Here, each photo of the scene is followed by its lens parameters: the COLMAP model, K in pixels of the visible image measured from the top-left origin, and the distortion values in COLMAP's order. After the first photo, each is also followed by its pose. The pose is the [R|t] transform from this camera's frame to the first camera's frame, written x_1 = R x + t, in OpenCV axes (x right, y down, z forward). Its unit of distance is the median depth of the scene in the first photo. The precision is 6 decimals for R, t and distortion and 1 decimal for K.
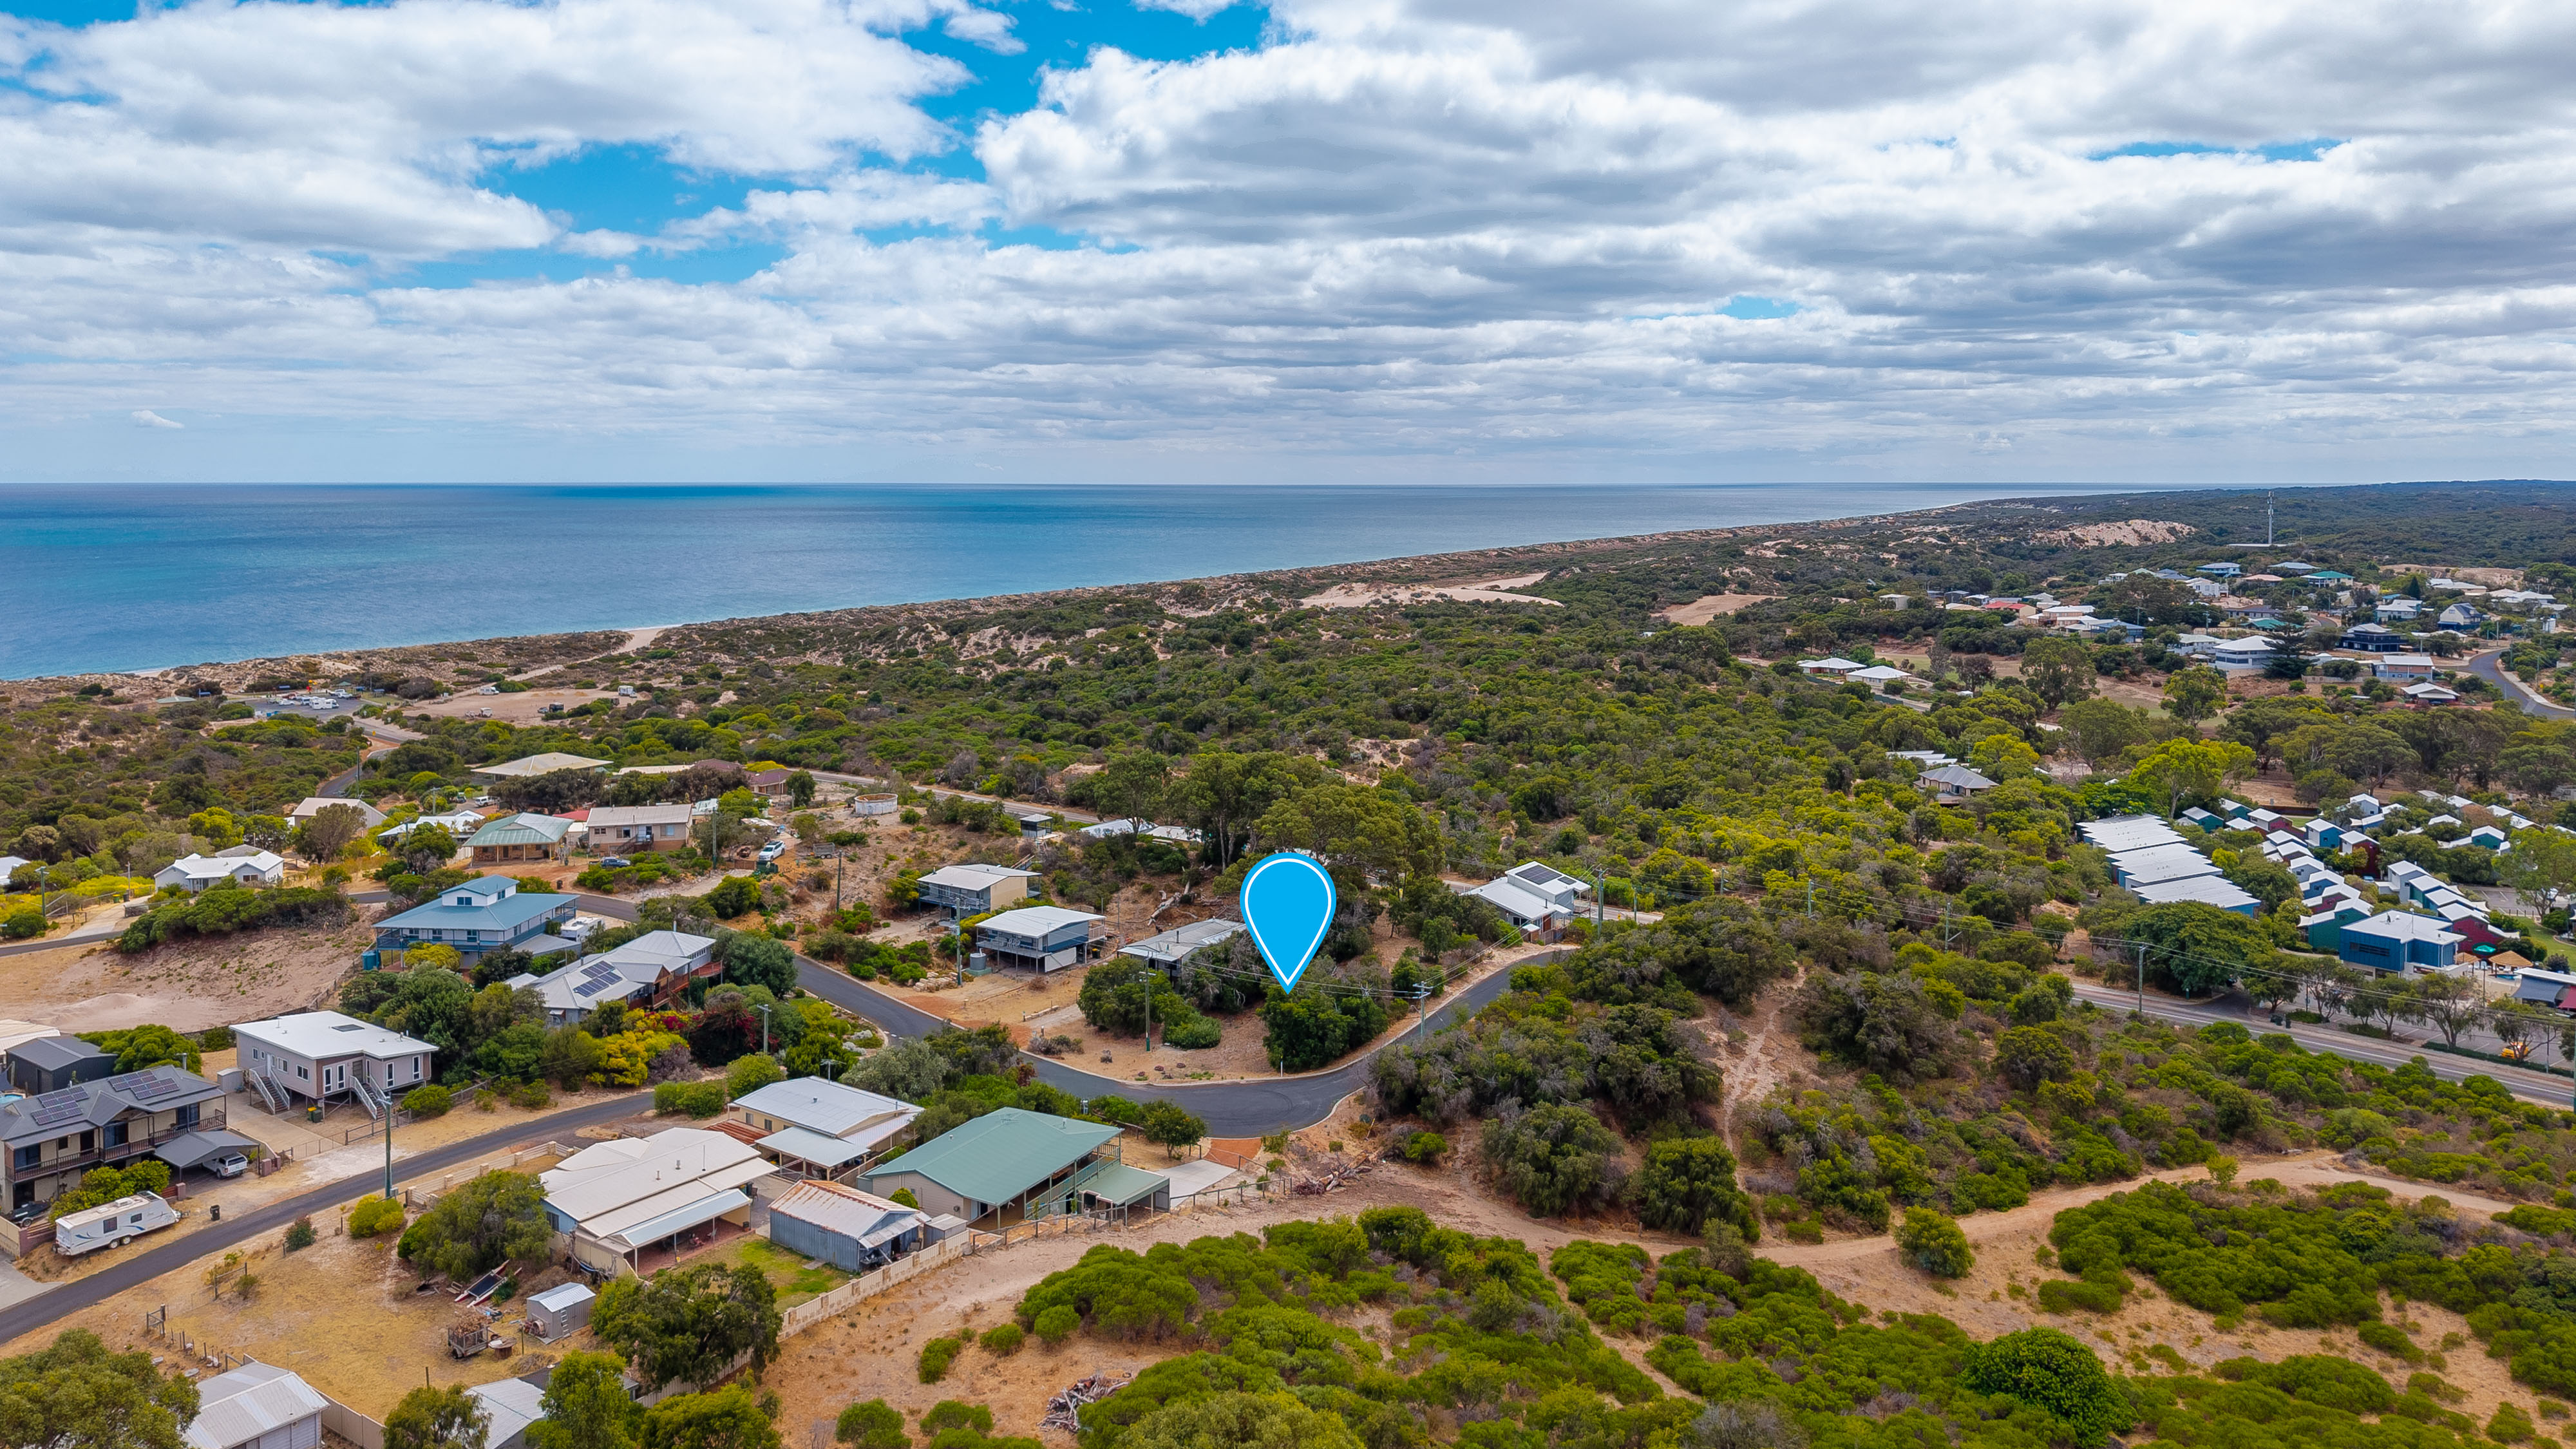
lens RADIAL K [[1821.2, 0, 1282.9], [0, 1821.2, 617.3], [0, 0, 1]] dist [0.041534, -0.043525]
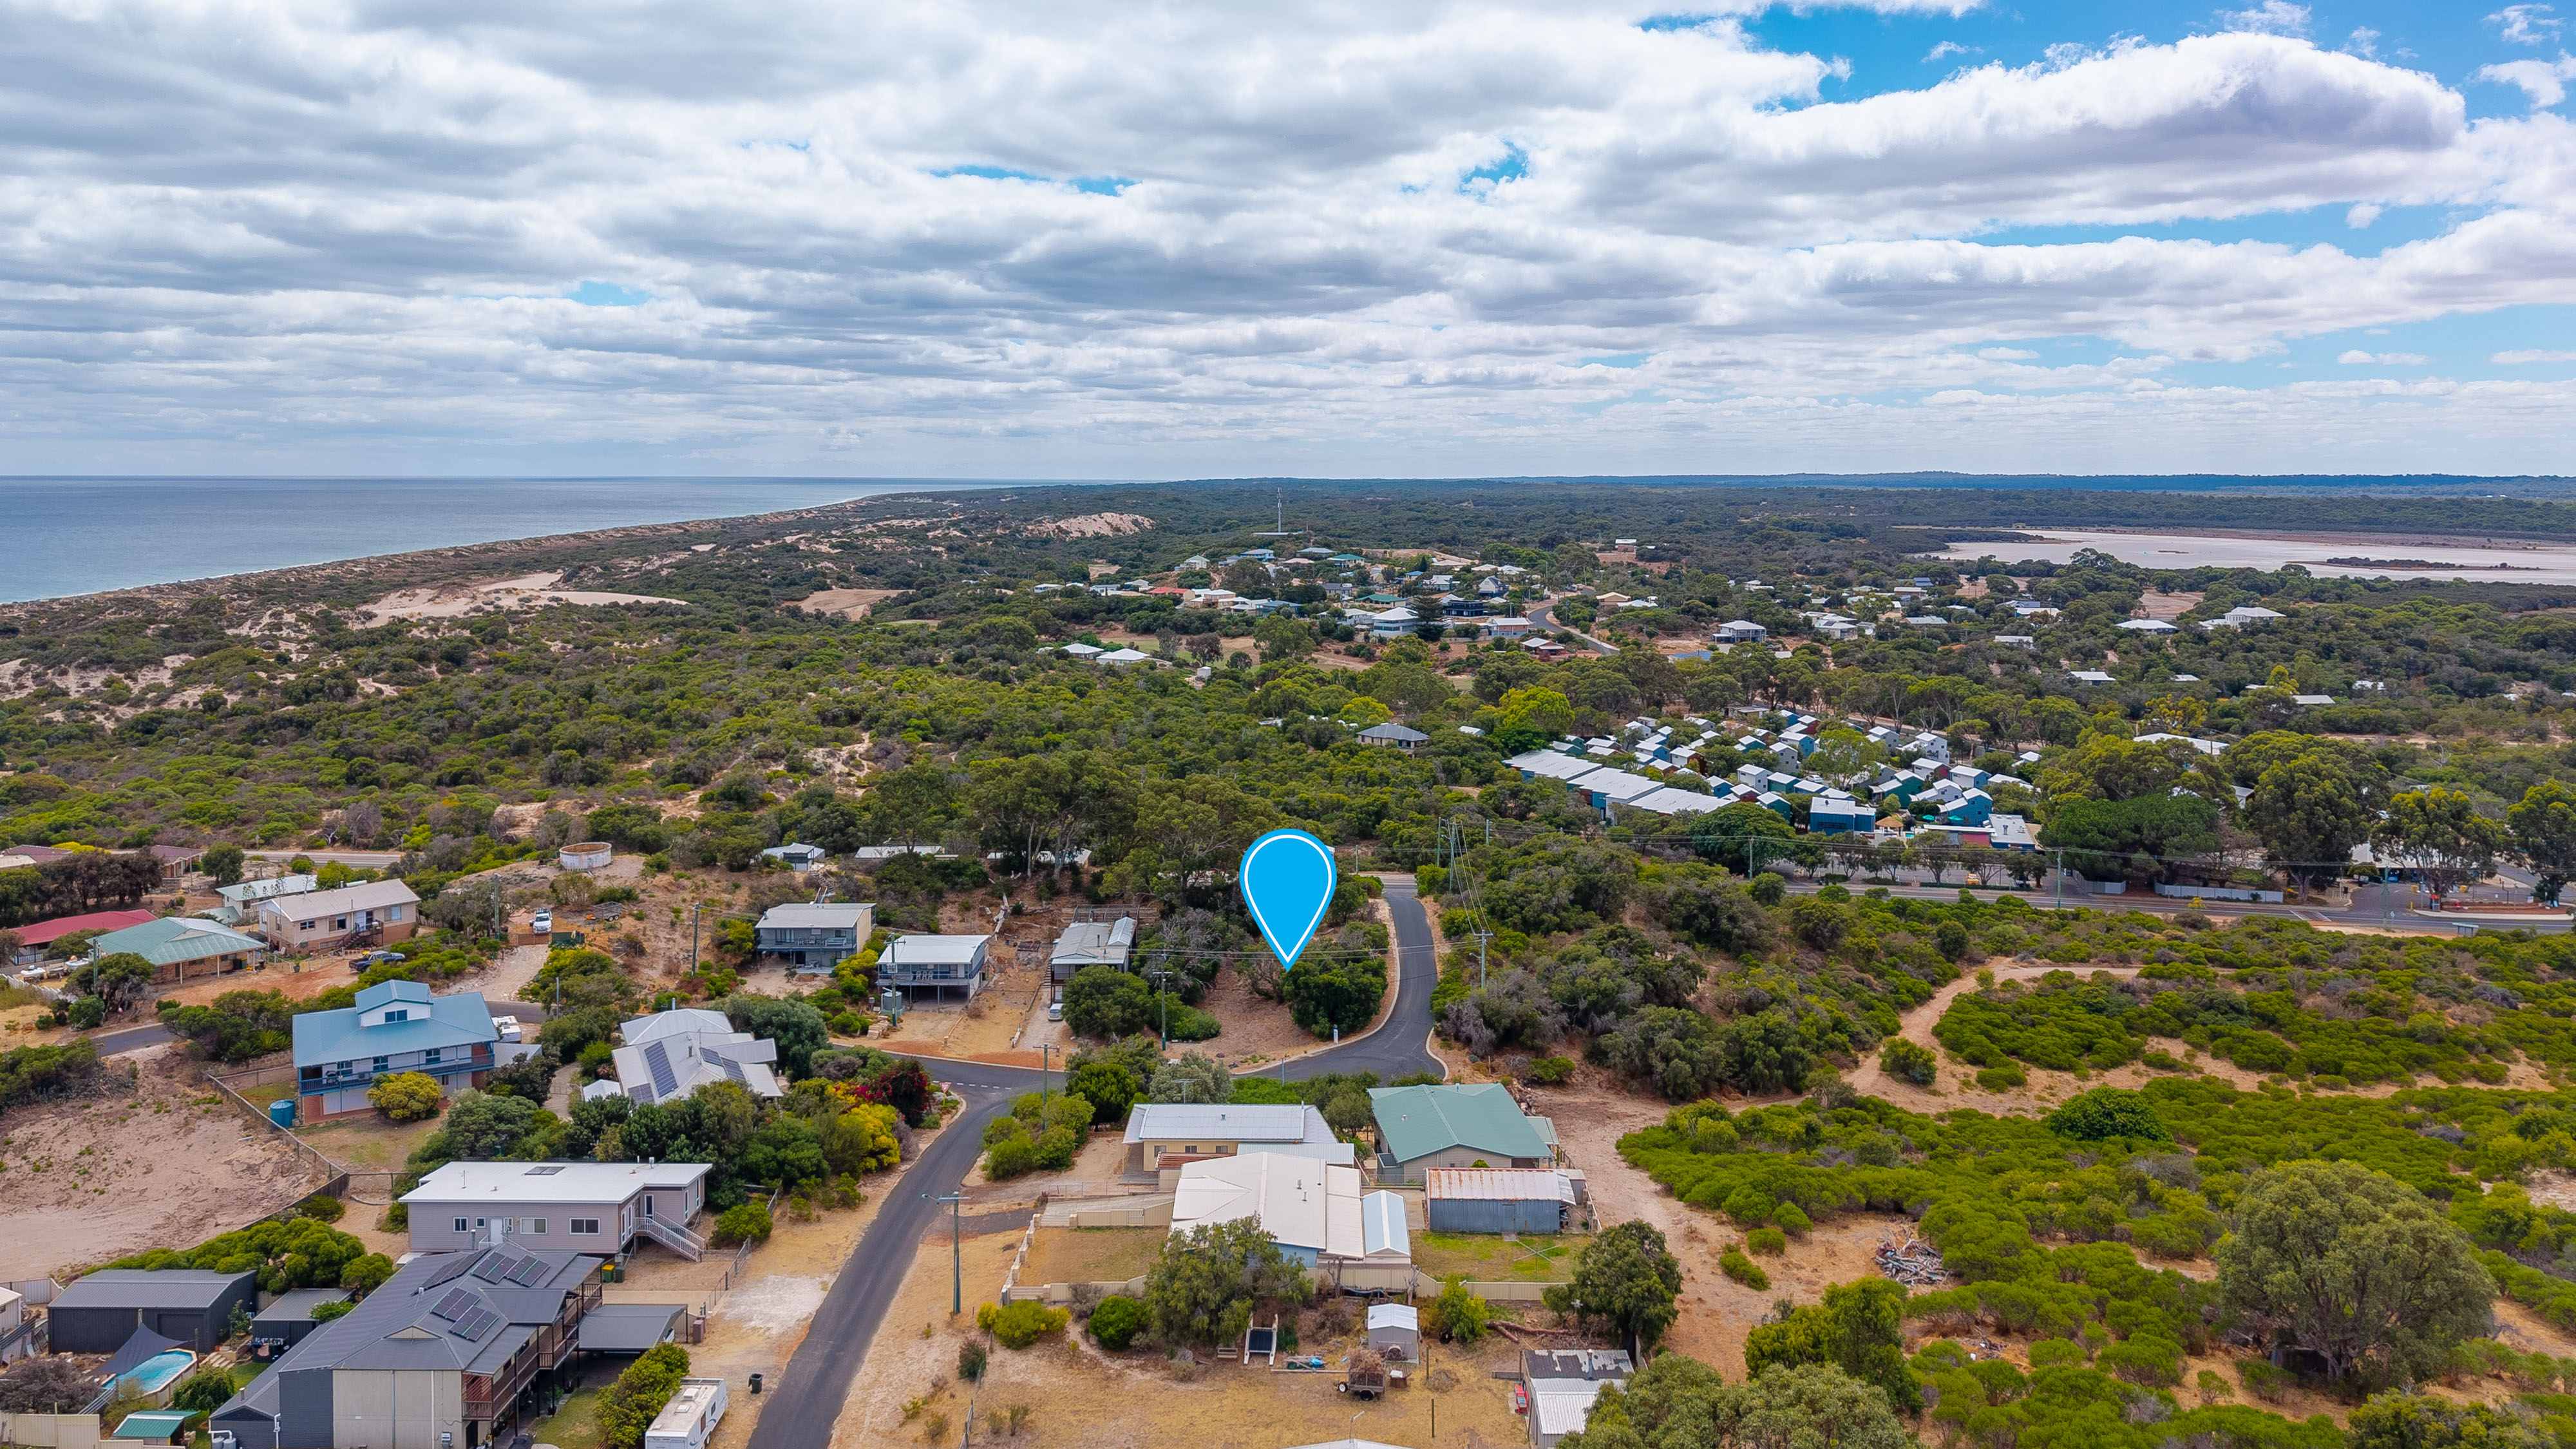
lens RADIAL K [[1849.5, 0, 1285.2], [0, 1849.5, 580.4], [0, 0, 1]] dist [0.004769, -0.003679]
pose [[0.814082, -0.029574, 0.579997, -0.340490], [0.039388, 0.999215, -0.004336, -0.008028], [-0.579413, 0.026374, 0.814607, 0.071929]]
